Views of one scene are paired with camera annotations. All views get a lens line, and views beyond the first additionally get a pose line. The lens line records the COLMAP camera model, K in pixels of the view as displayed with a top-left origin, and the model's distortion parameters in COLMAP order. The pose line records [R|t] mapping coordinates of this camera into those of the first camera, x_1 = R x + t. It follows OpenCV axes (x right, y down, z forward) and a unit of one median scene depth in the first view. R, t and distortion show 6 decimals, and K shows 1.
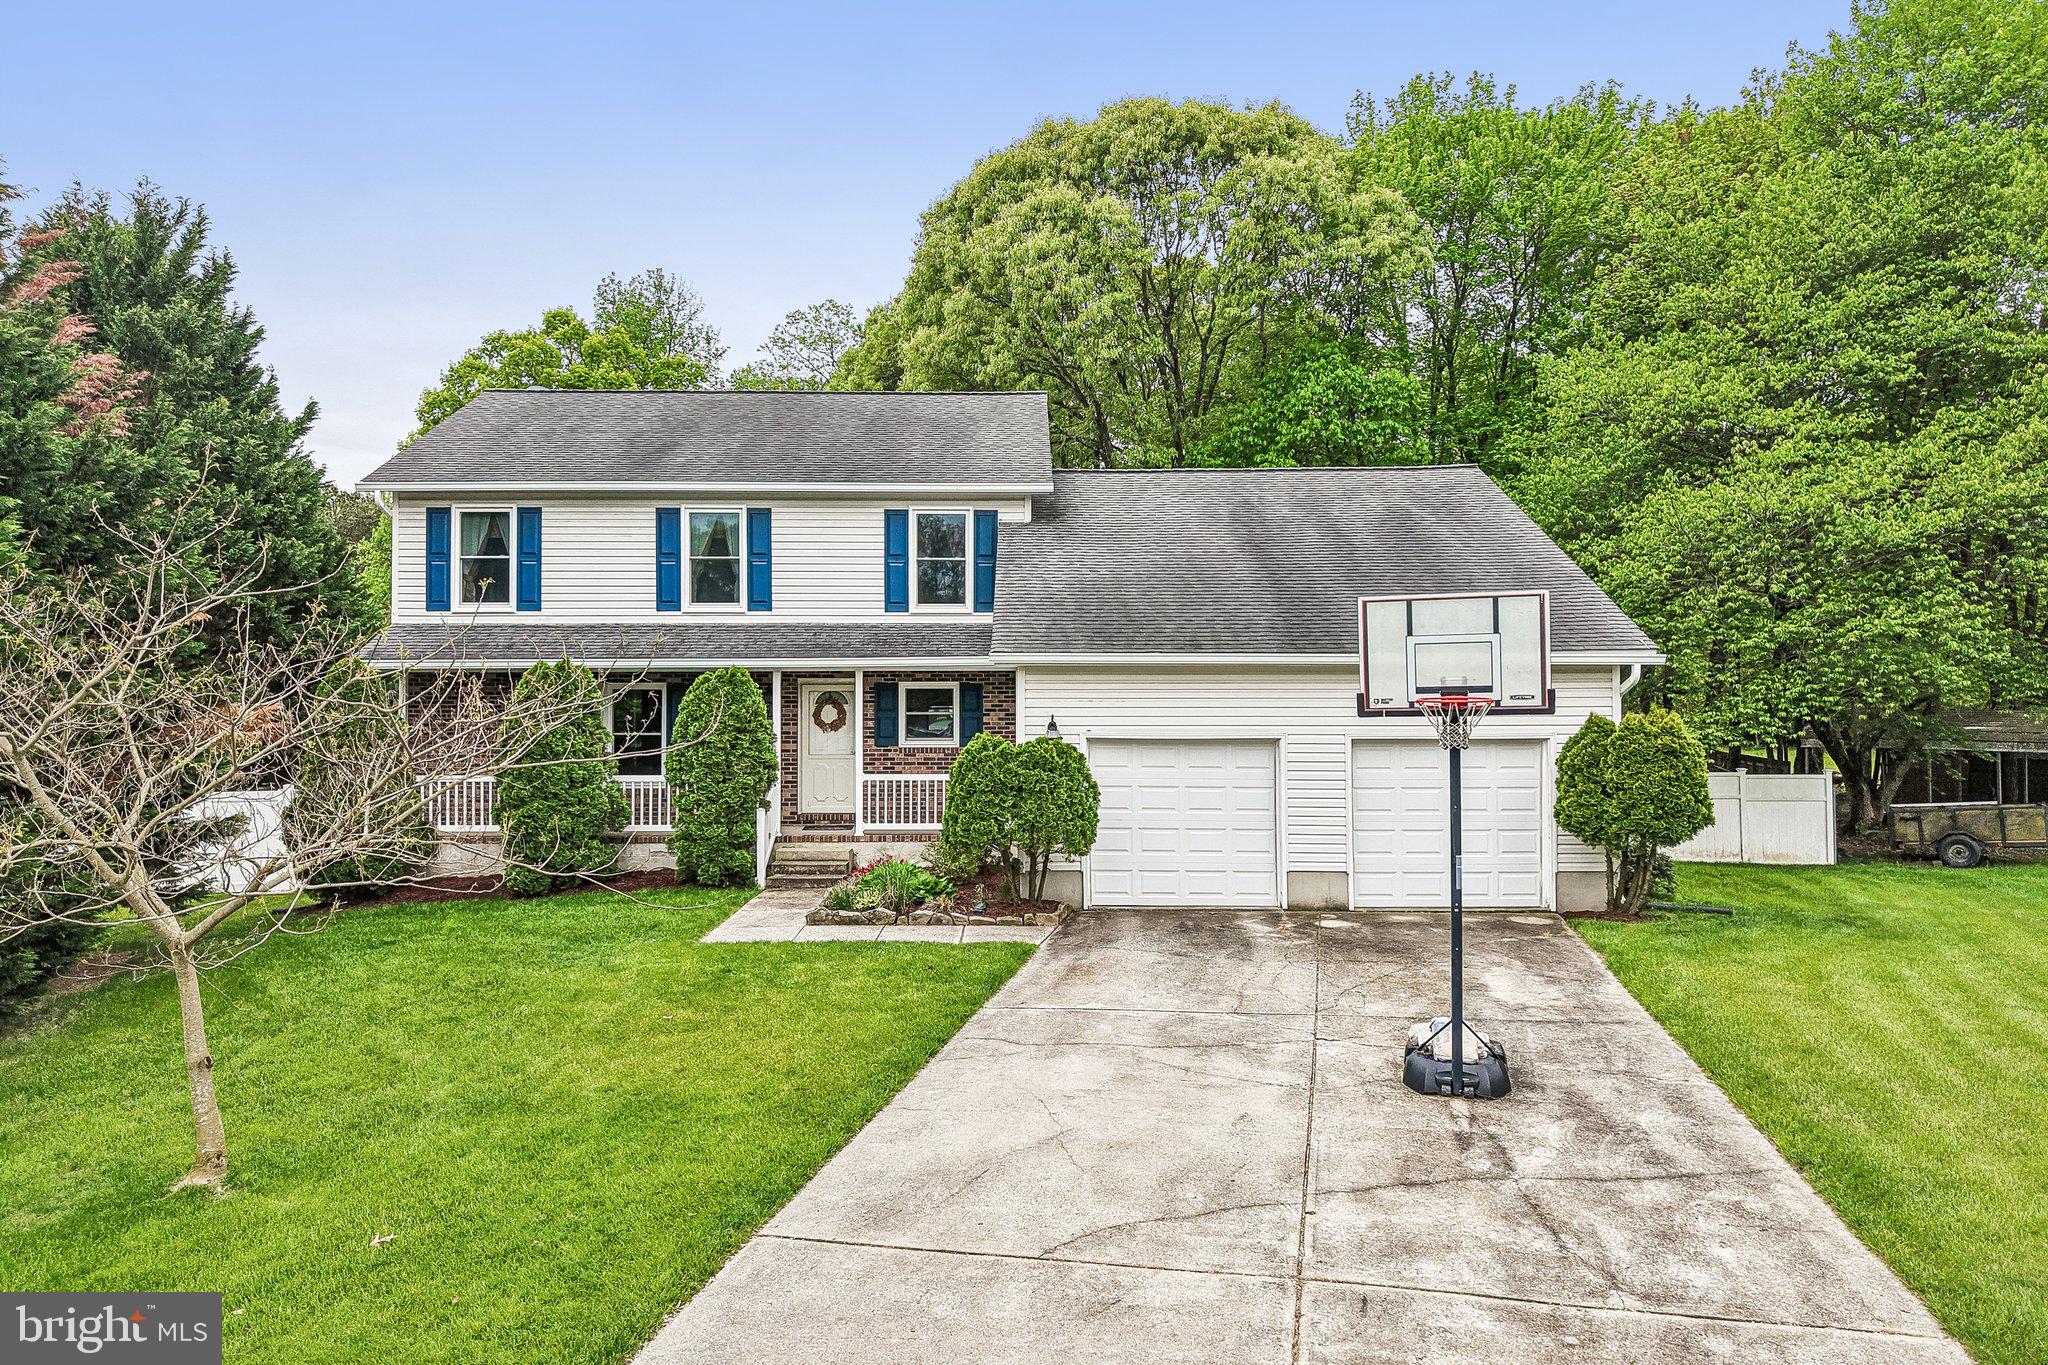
lens RADIAL K [[1369.4, 0, 1017.1], [0, 1369.4, 684.5], [0, 0, 1]] dist [0.029968, -0.028687]
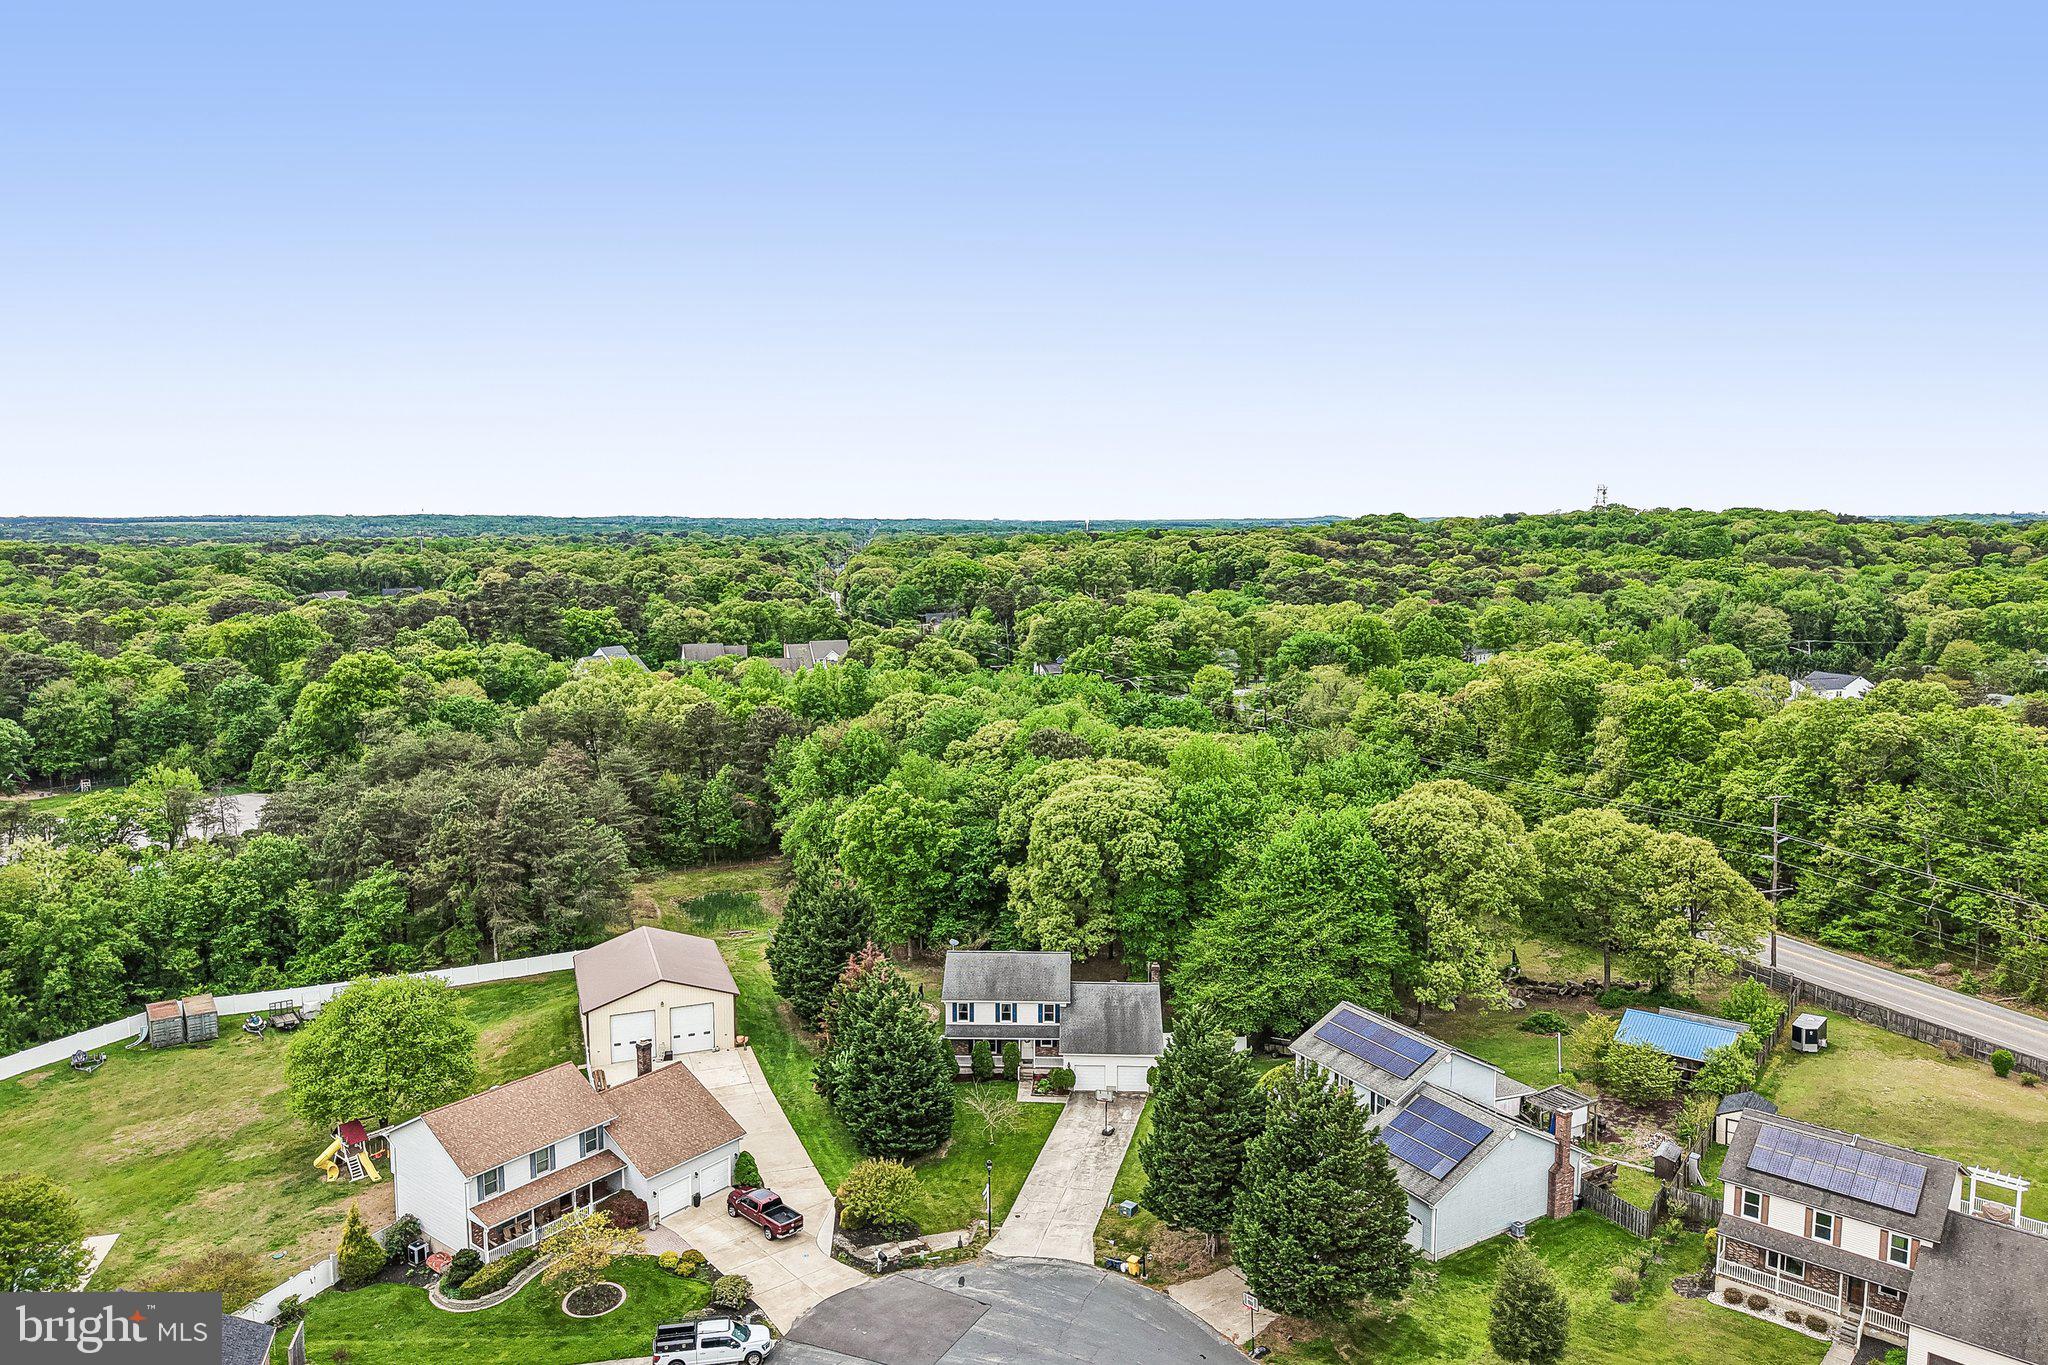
lens RADIAL K [[1369.4, 0, 1011.4], [0, 1369.4, 675.1], [0, 0, 1]] dist [0.029968, -0.028687]
pose [[0.999042, 0.000962, -0.043755, 0.029772], [0.004735, 0.991517, 0.129894, -2.075115], [0.043509, -0.129976, 0.990562, -4.080717]]
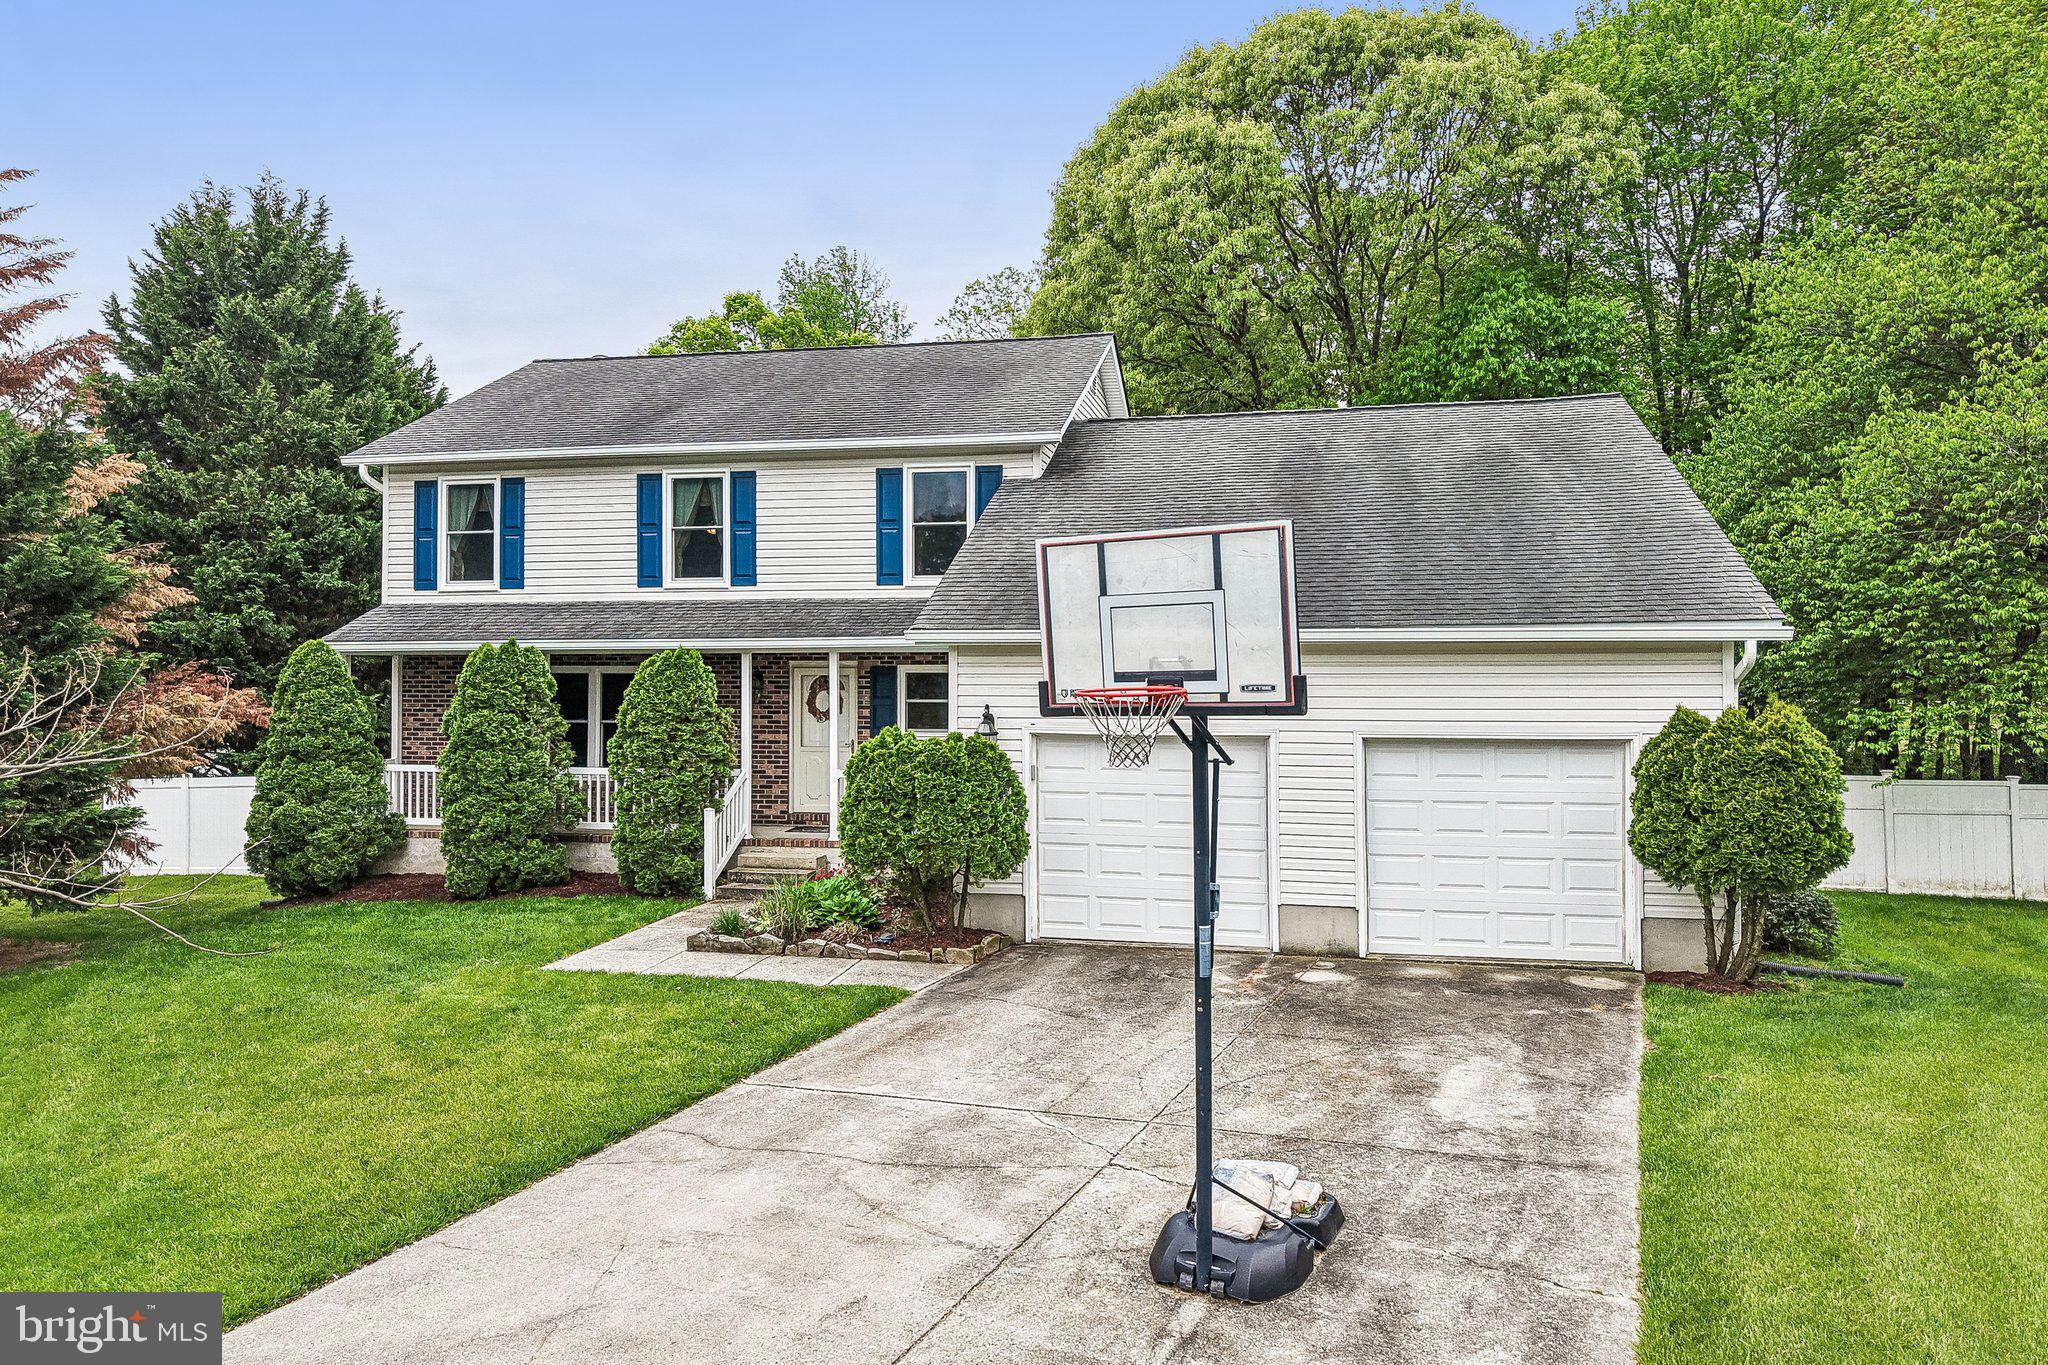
lens RADIAL K [[1369.4, 0, 1020.5], [0, 1369.4, 665.0], [0, 0, 1]] dist [0.029968, -0.028687]
pose [[0.978372, -0.000708, -0.206853, 0.175526], [0.000313, 0.999998, -0.001941, -0.000124], [0.206854, 0.001834, 0.978370, 0.159117]]
